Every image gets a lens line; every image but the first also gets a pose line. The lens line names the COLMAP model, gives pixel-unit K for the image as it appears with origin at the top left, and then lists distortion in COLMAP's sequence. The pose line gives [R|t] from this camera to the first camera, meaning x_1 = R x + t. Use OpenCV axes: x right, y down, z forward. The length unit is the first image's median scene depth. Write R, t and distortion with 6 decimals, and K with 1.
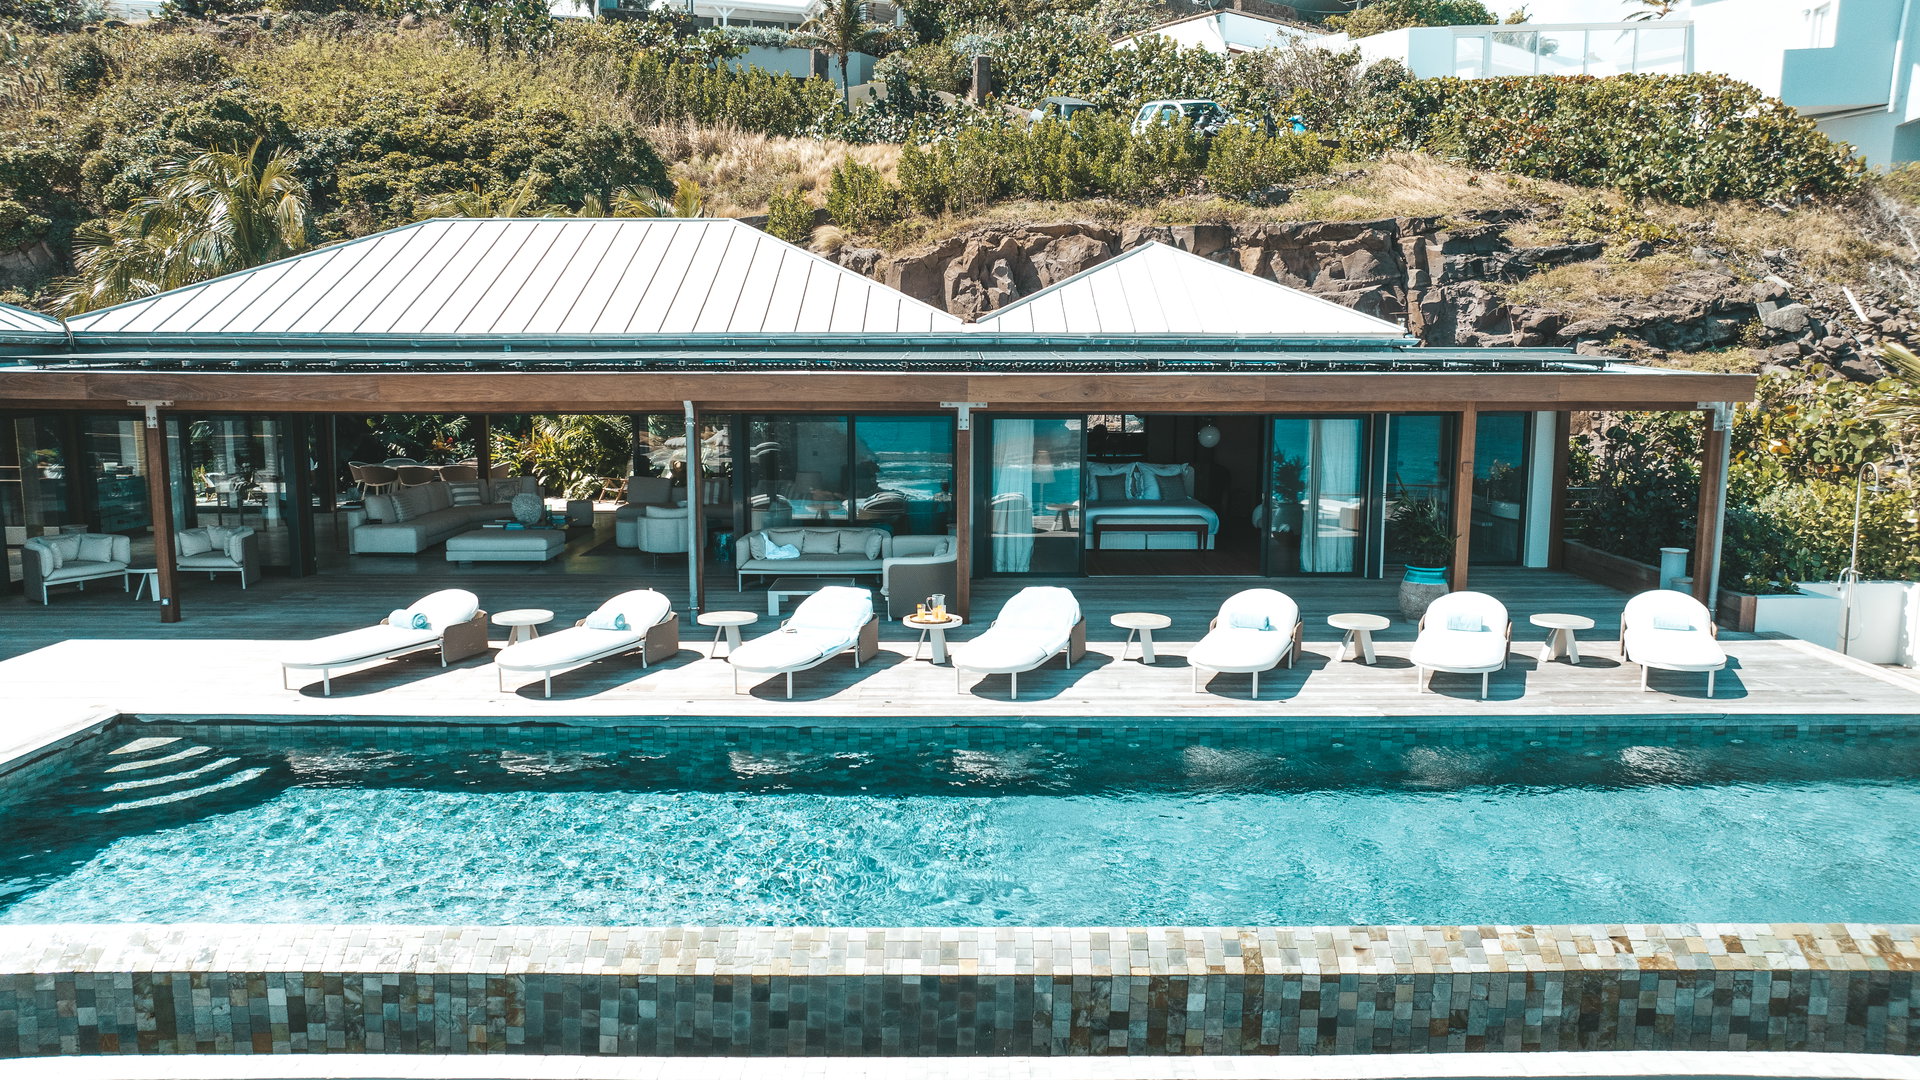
lens RADIAL K [[1370.5, 0, 960.0], [0, 1370.5, 540.0], [0, 0, 1]] dist [-0.057619, 0.076360]
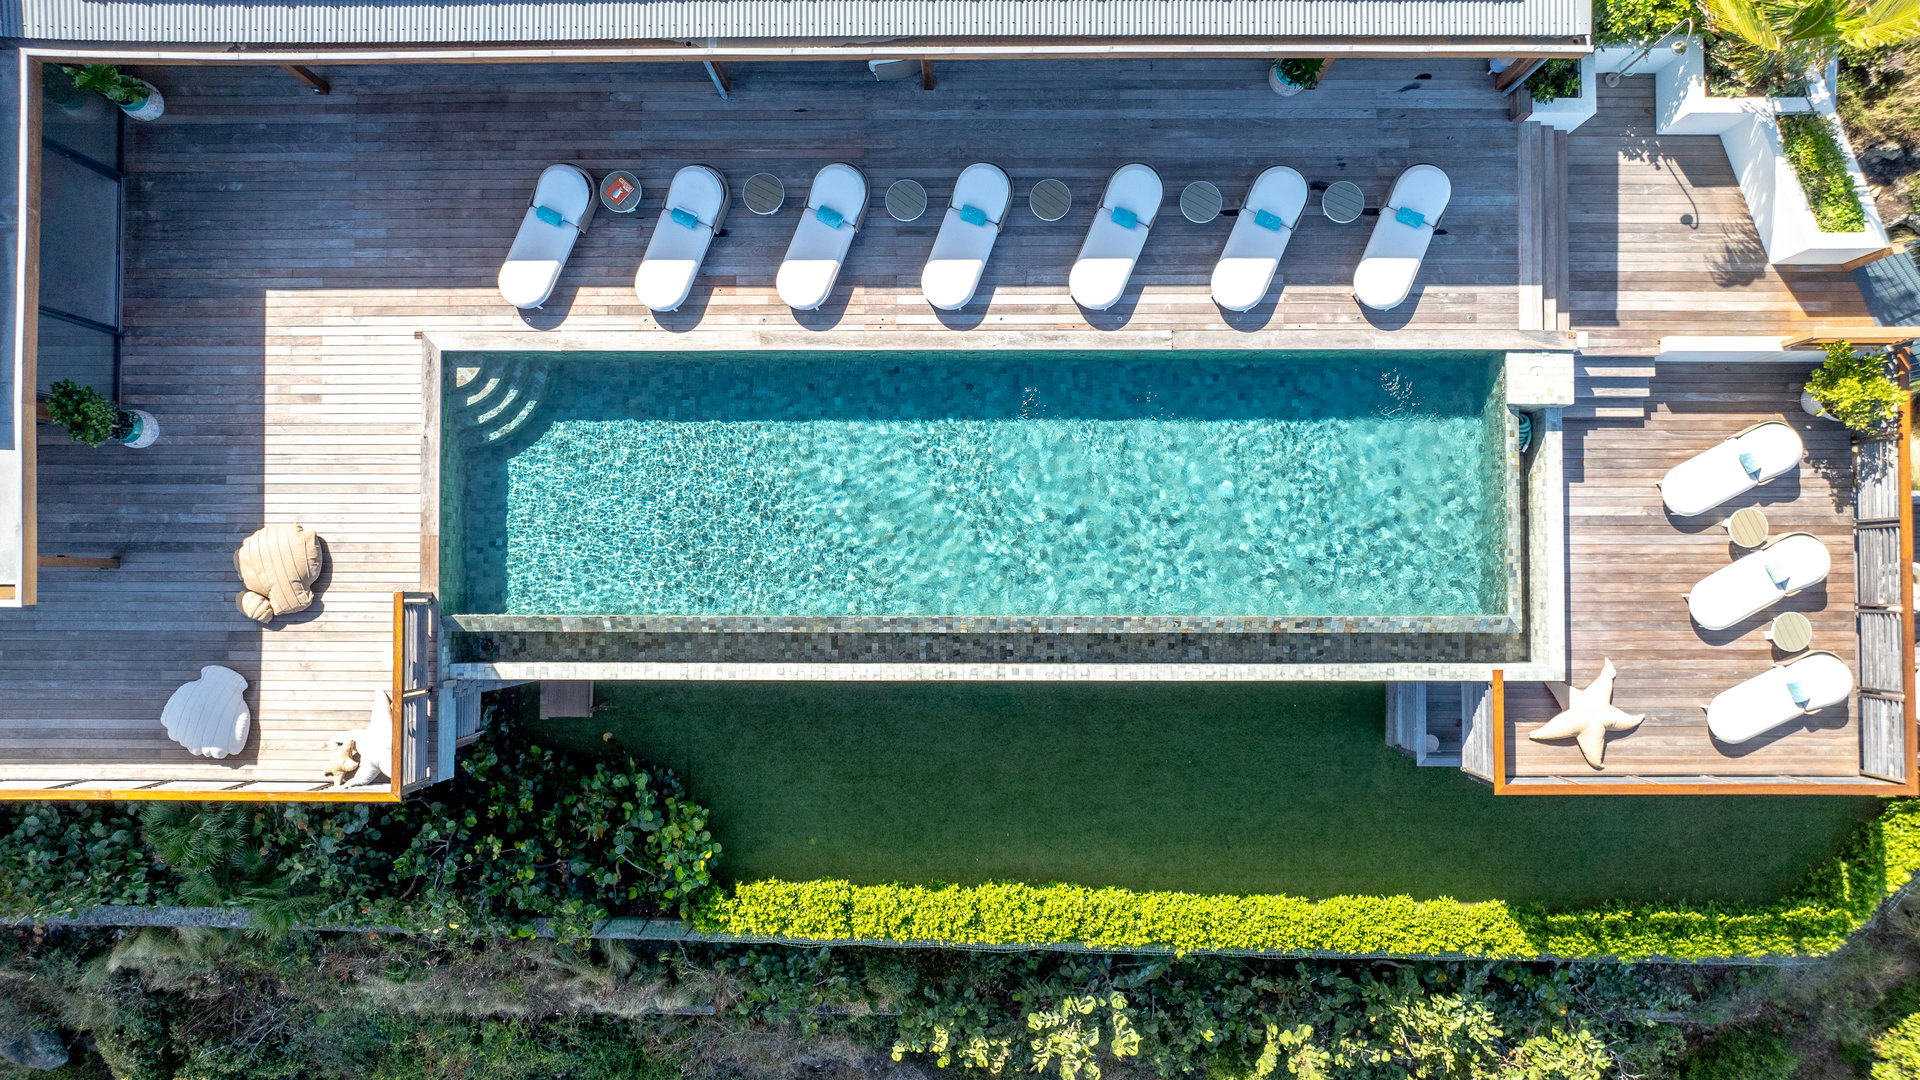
lens RADIAL K [[1370.5, 0, 960.0], [0, 1370.5, 540.0], [0, 0, 1]] dist [-0.057619, 0.076360]
pose [[0.999874, 0.004305, -0.015248, 0.107790], [0.014398, 0.154787, 0.987843, -2.371379], [0.006613, -0.987939, 0.154705, 0.756026]]
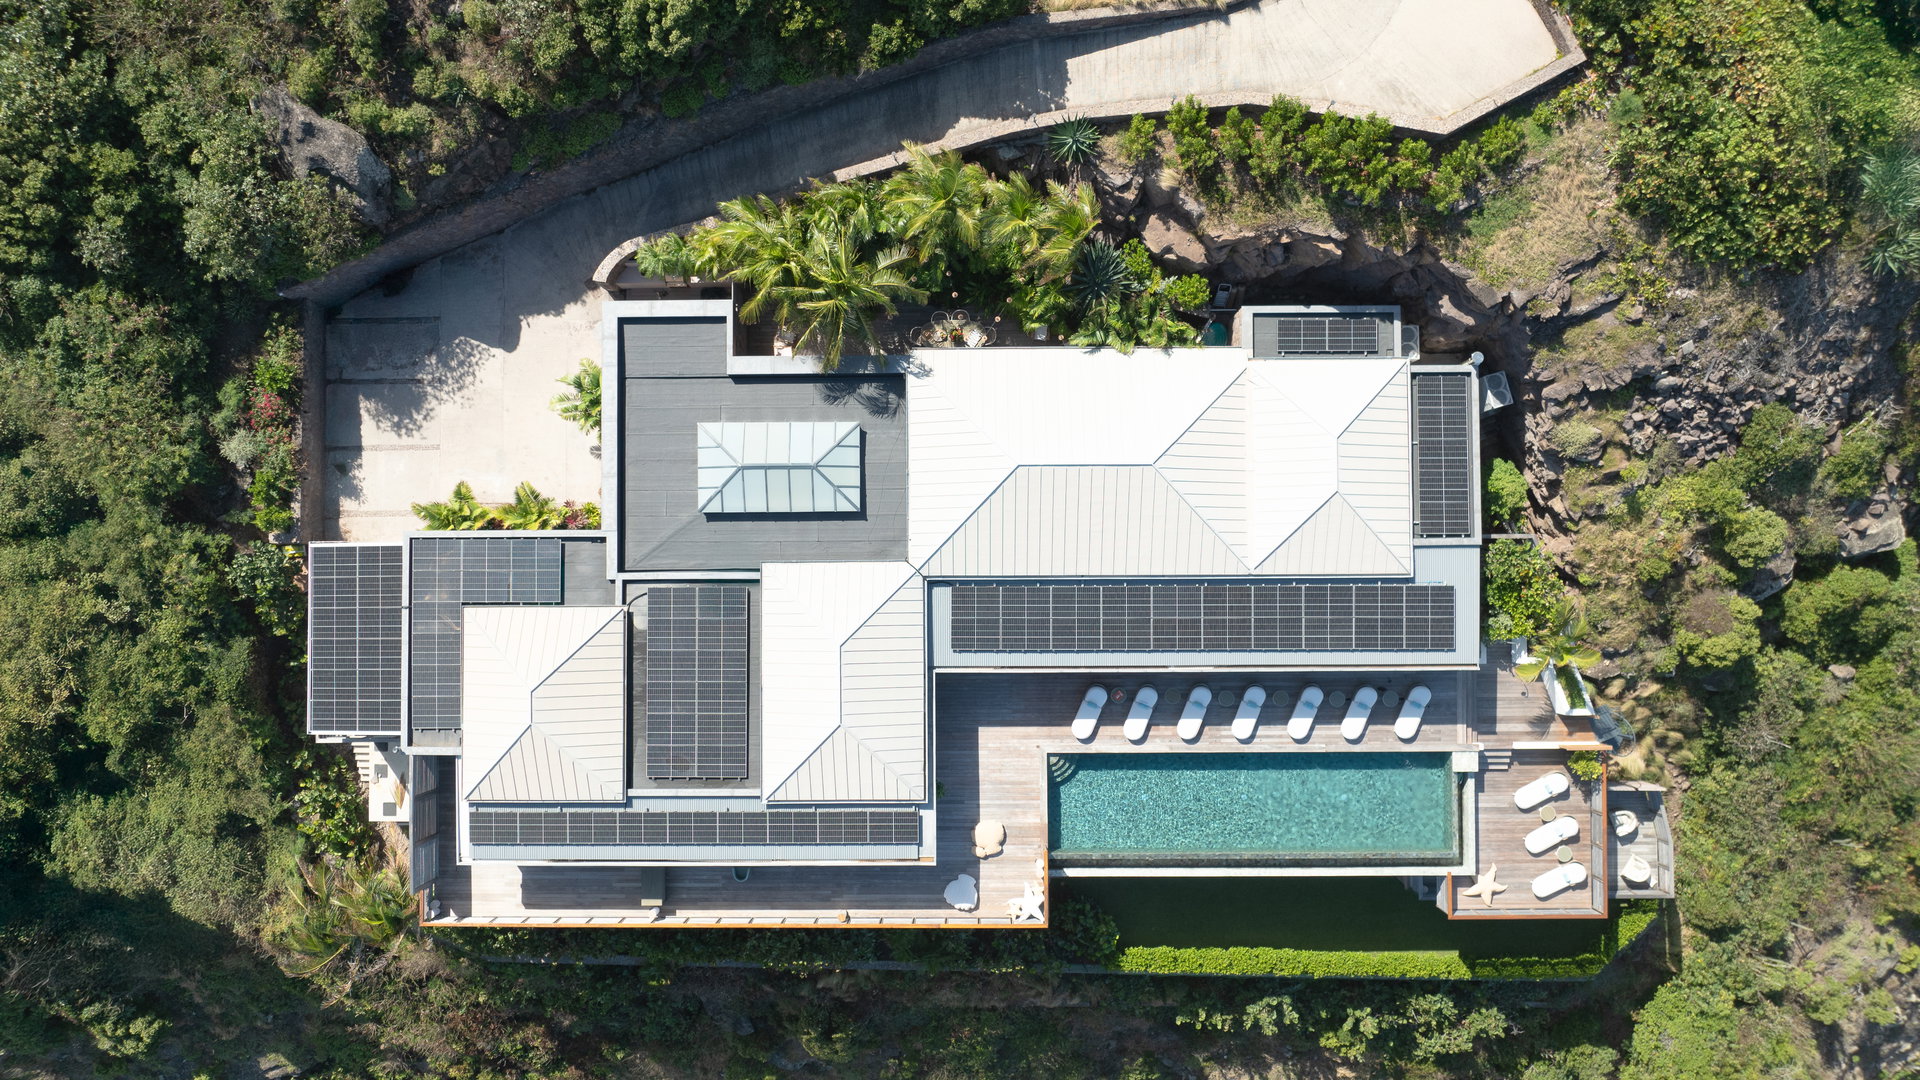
lens RADIAL K [[1370.5, 0, 960.0], [0, 1370.5, 540.0], [0, 0, 1]] dist [-0.057619, 0.076360]
pose [[0.999888, -0.000348, -0.014970, -1.286688], [0.014845, 0.154042, 0.987953, -6.875471], [0.001962, -0.988064, 0.154030, 1.521761]]
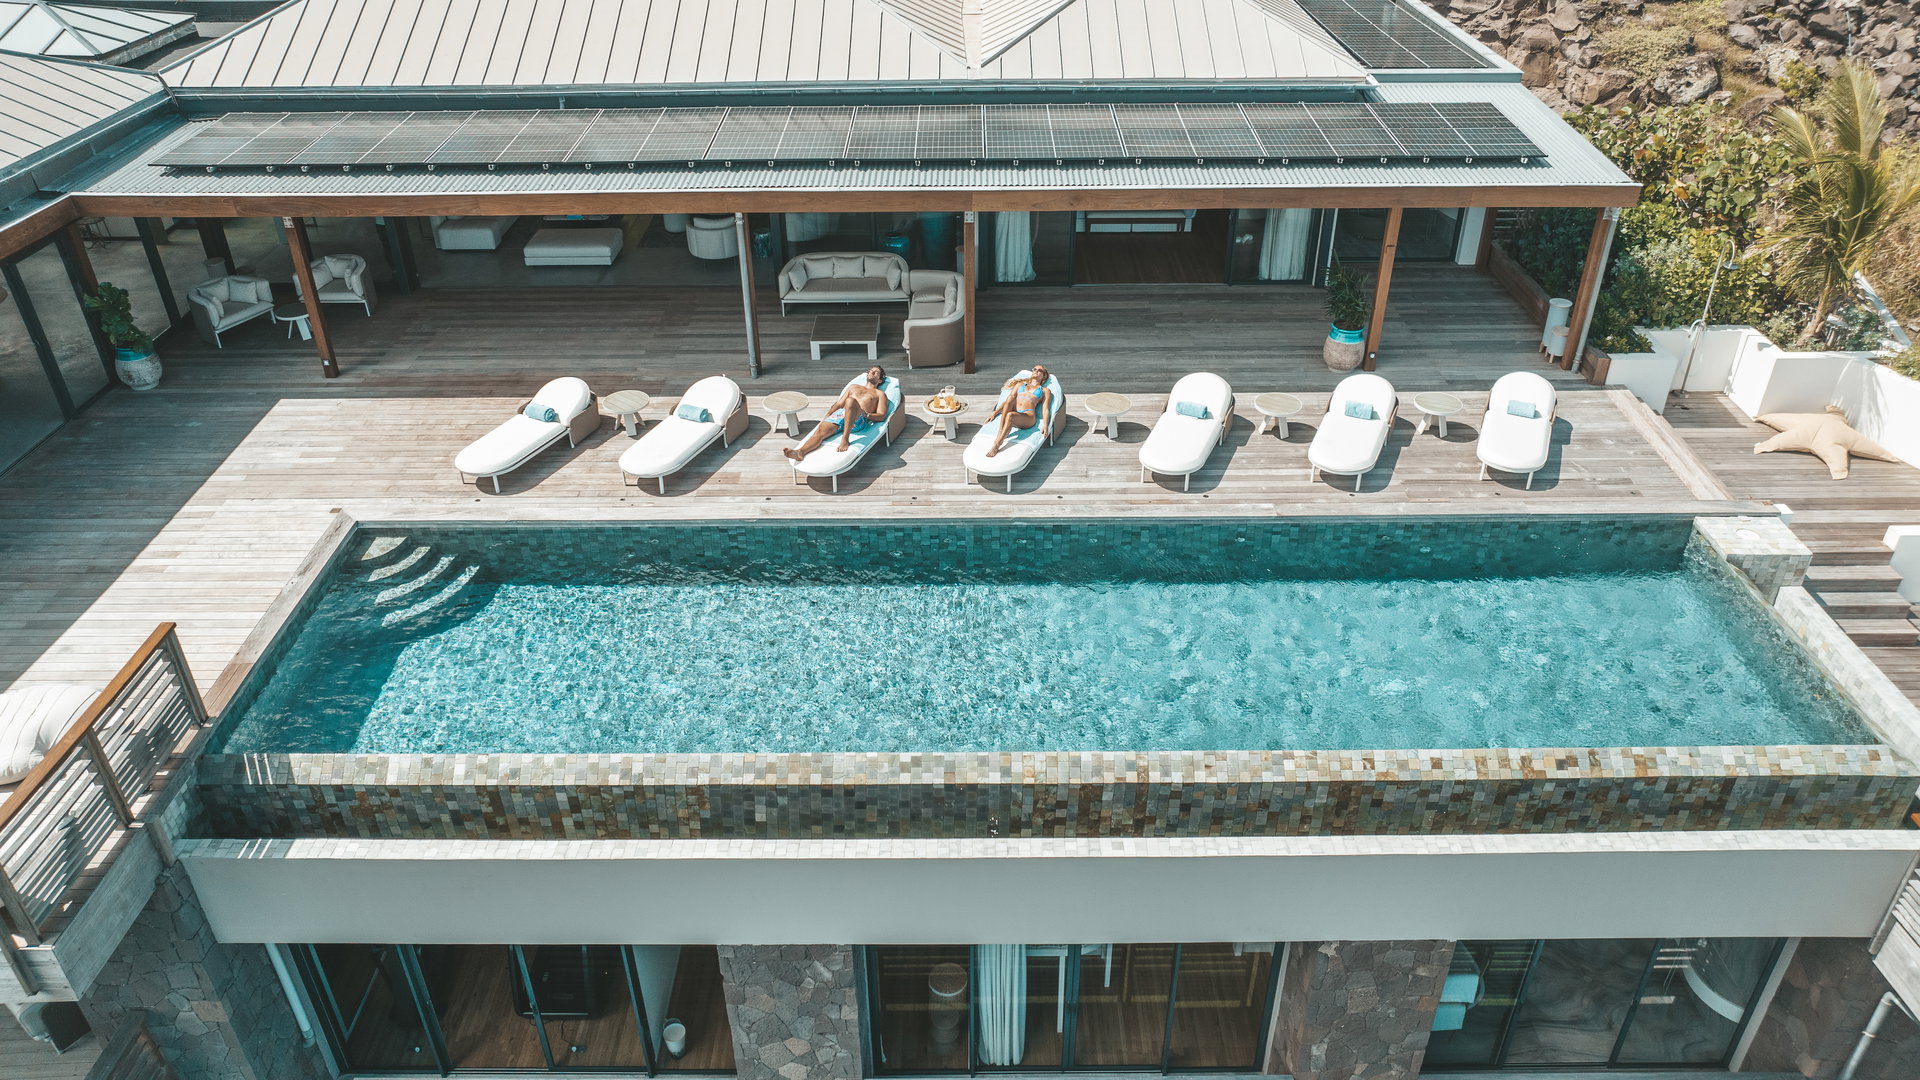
lens RADIAL K [[1366.9, 0, 960.0], [0, 1366.9, 540.0], [0, 0, 1]] dist [0.011156, -0.057797]
pose [[0.999935, -0.005574, -0.009956, 0.009225], [0.009188, 0.910716, 0.412932, -0.647300], [0.006766, -0.412996, 0.910708, -0.410045]]
